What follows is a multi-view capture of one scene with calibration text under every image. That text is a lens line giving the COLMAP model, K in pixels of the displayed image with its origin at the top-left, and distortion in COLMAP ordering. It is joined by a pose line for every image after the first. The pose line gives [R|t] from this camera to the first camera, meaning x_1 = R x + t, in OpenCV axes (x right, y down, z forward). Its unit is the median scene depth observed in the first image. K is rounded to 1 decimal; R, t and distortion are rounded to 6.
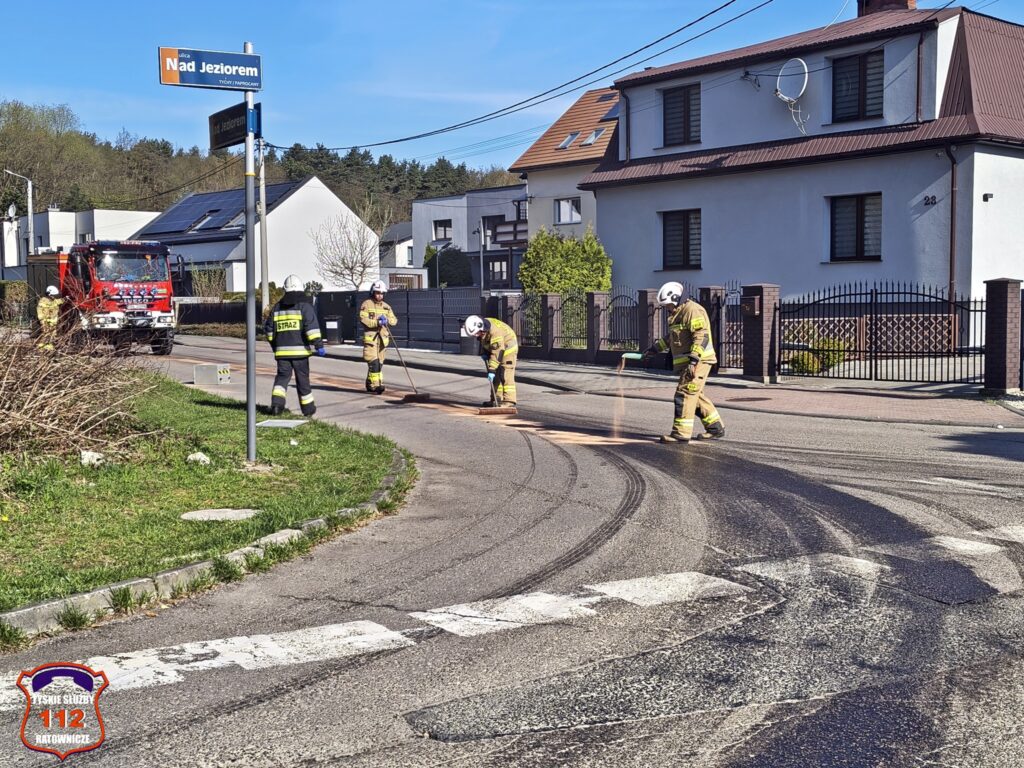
lens RADIAL K [[1327.7, 0, 512.0], [0, 1327.7, 384.0], [0, 0, 1]] dist [-0.001338, 0.032341]
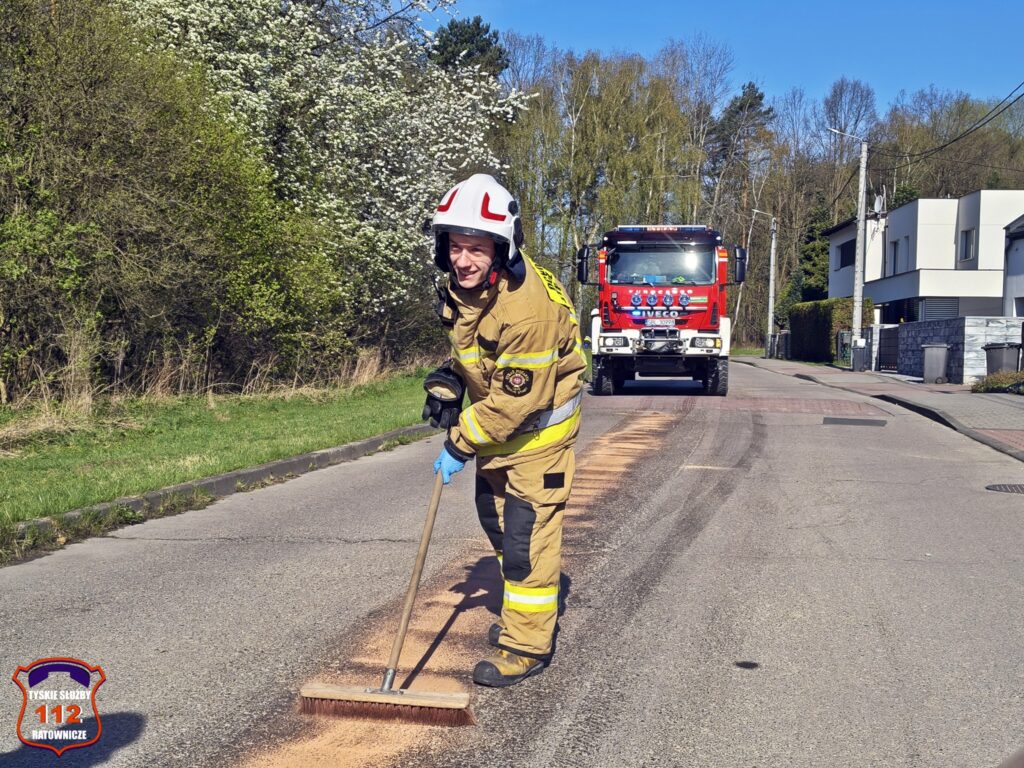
lens RADIAL K [[1306.9, 0, 512.0], [0, 1306.9, 423.6], [0, 0, 1]] dist [-0.032601, 0.251502]
pose [[0.748727, 0.060841, -0.660081, -0.147704], [-0.060472, 0.997896, 0.023386, -0.047429], [0.660115, 0.022406, 0.750831, 0.968103]]
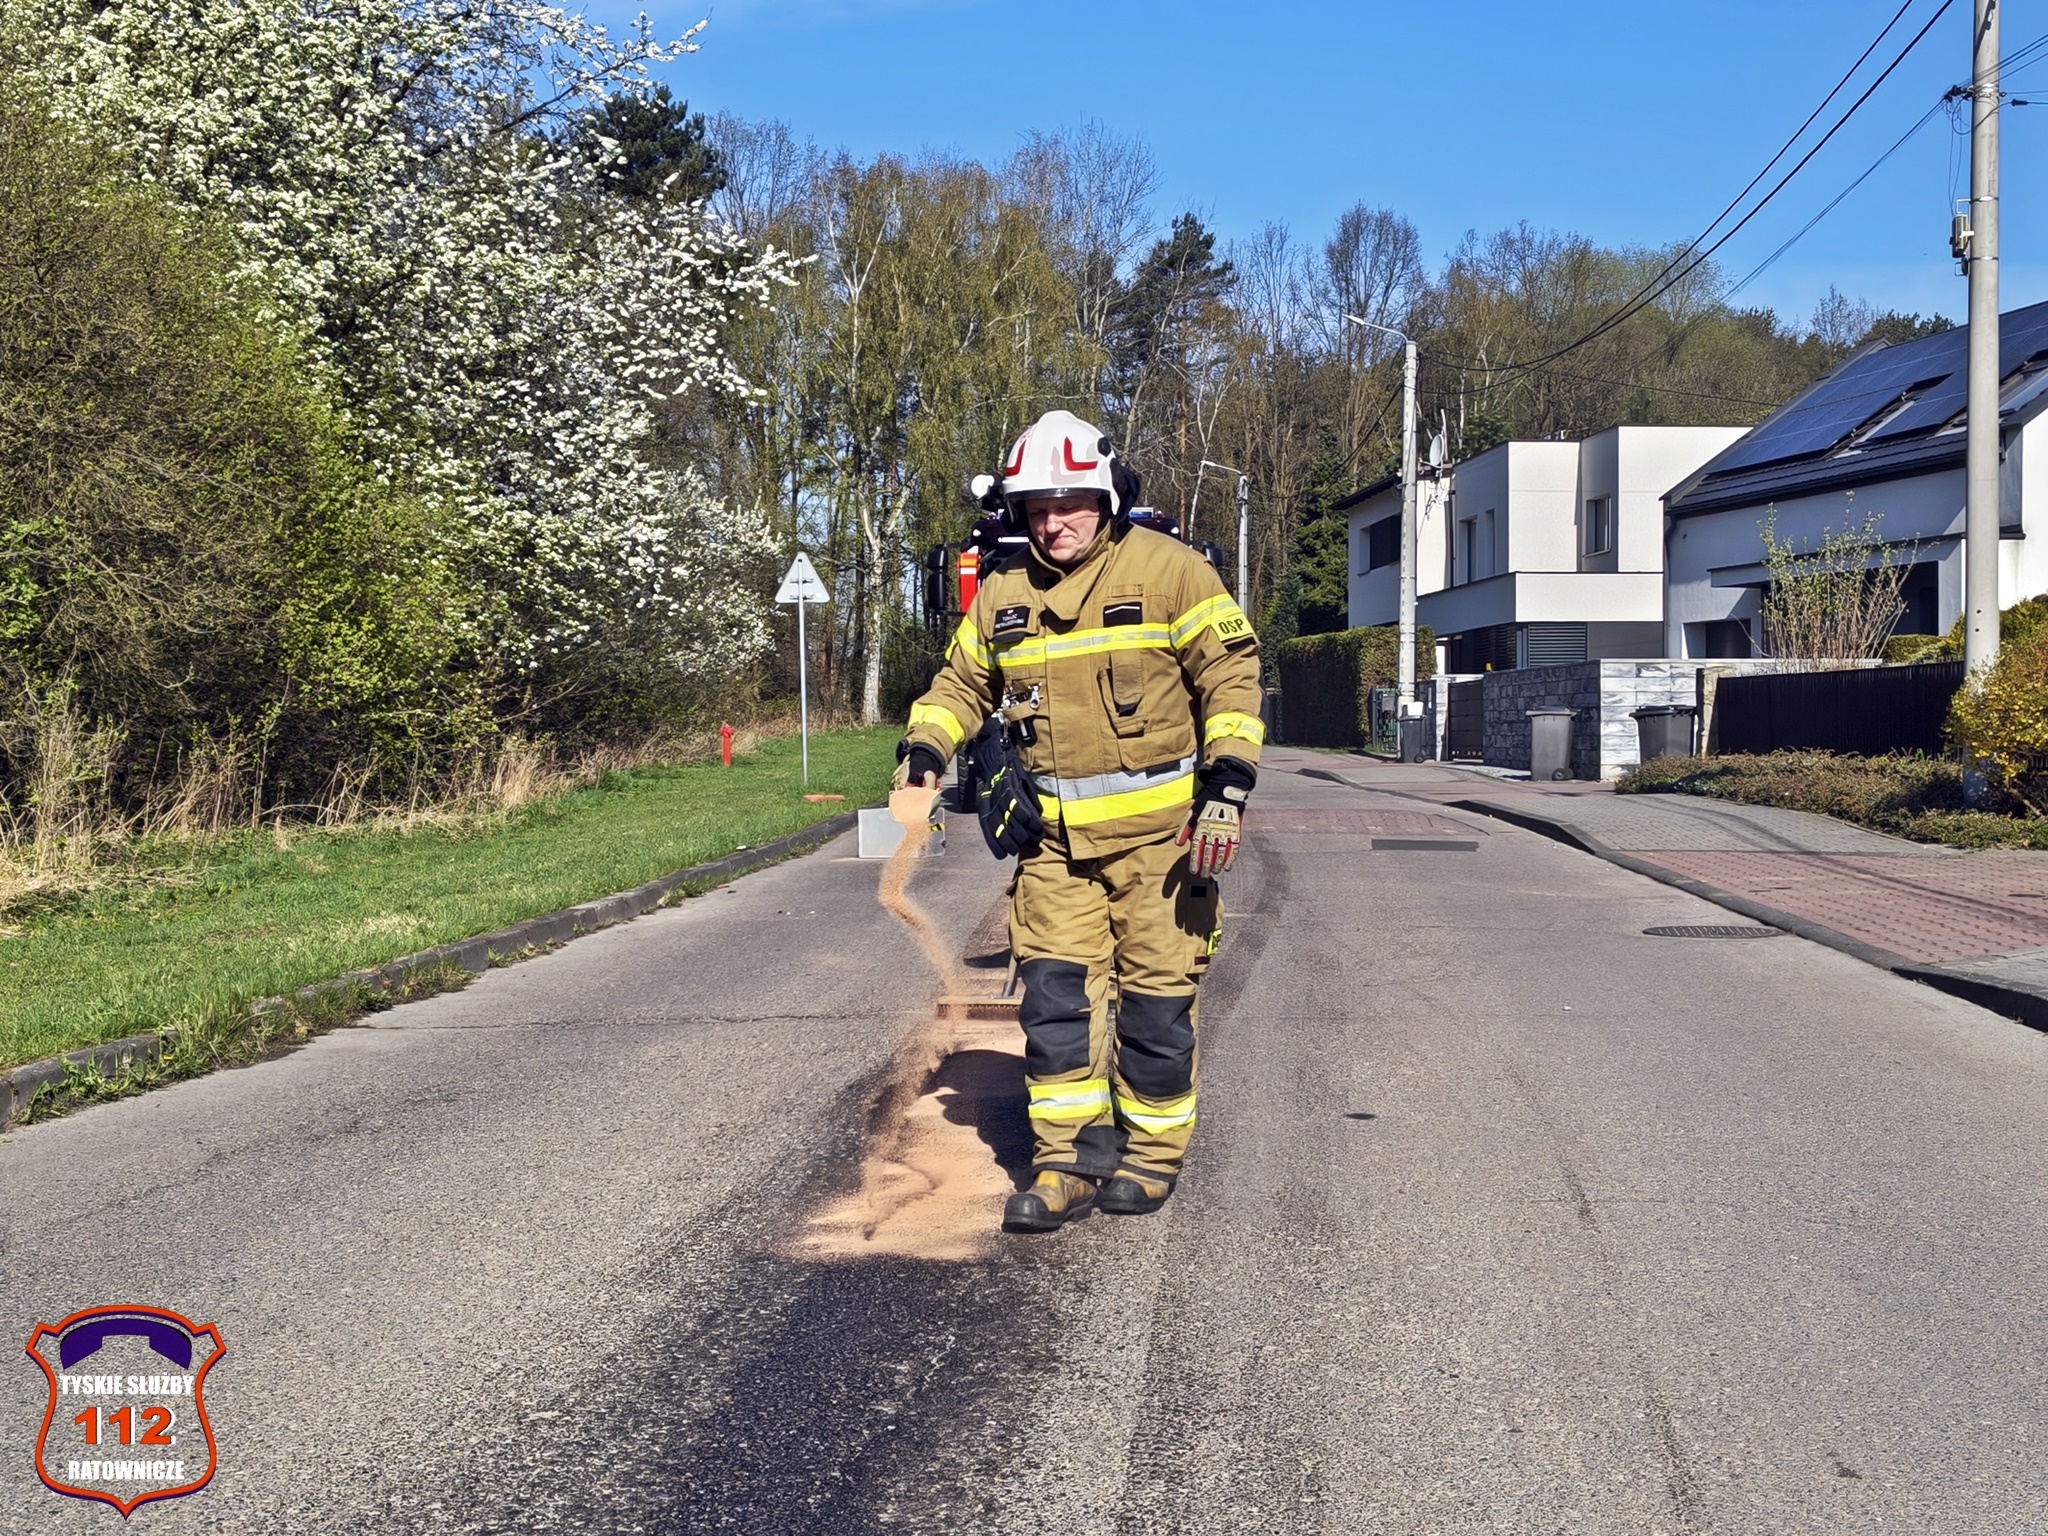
lens RADIAL K [[2613.7, 0, 1024.1], [0, 2613.7, 847.2], [0, 0, 1]] dist [-0.032601, 0.251502]
pose [[0.821160, 0.033104, -0.569736, -0.113185], [-0.036818, 0.999310, 0.004998, -0.042630], [0.569508, 0.016872, 0.821812, 0.881305]]
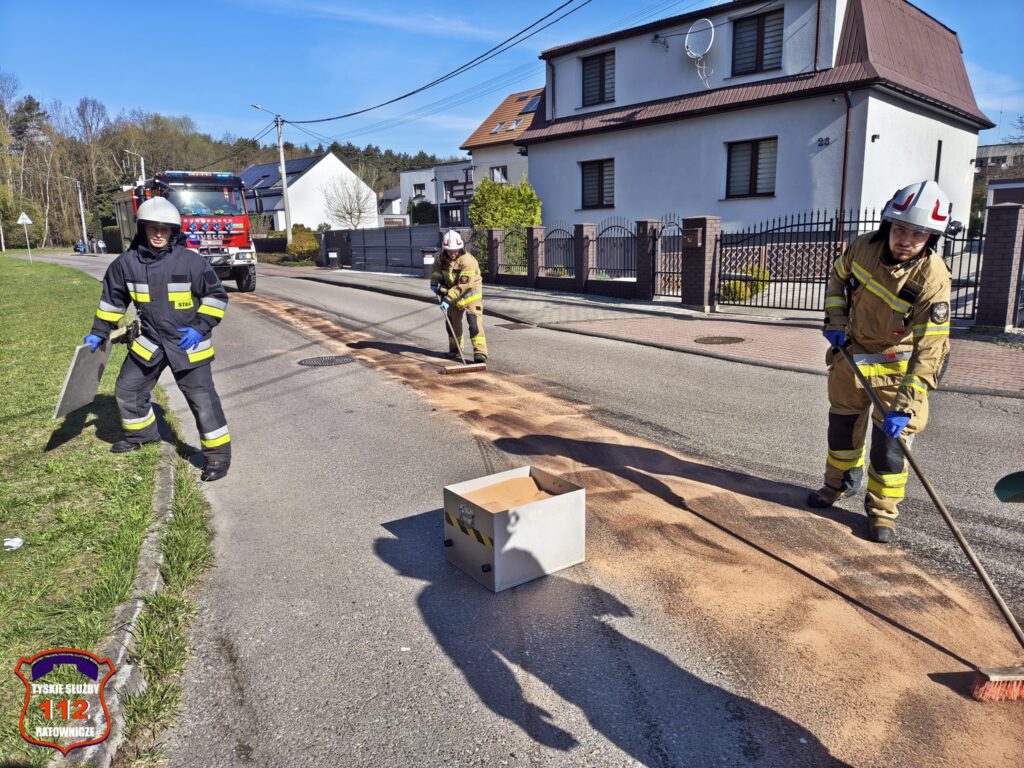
lens RADIAL K [[703.1, 0, 512.0], [0, 703.1, 384.0], [0, 0, 1]] dist [0.014227, -0.001845]
pose [[0.997735, -0.025363, 0.062306, 0.000597], [0.015992, 0.989077, 0.146531, -0.020874], [-0.065342, -0.145203, 0.987242, 0.328237]]
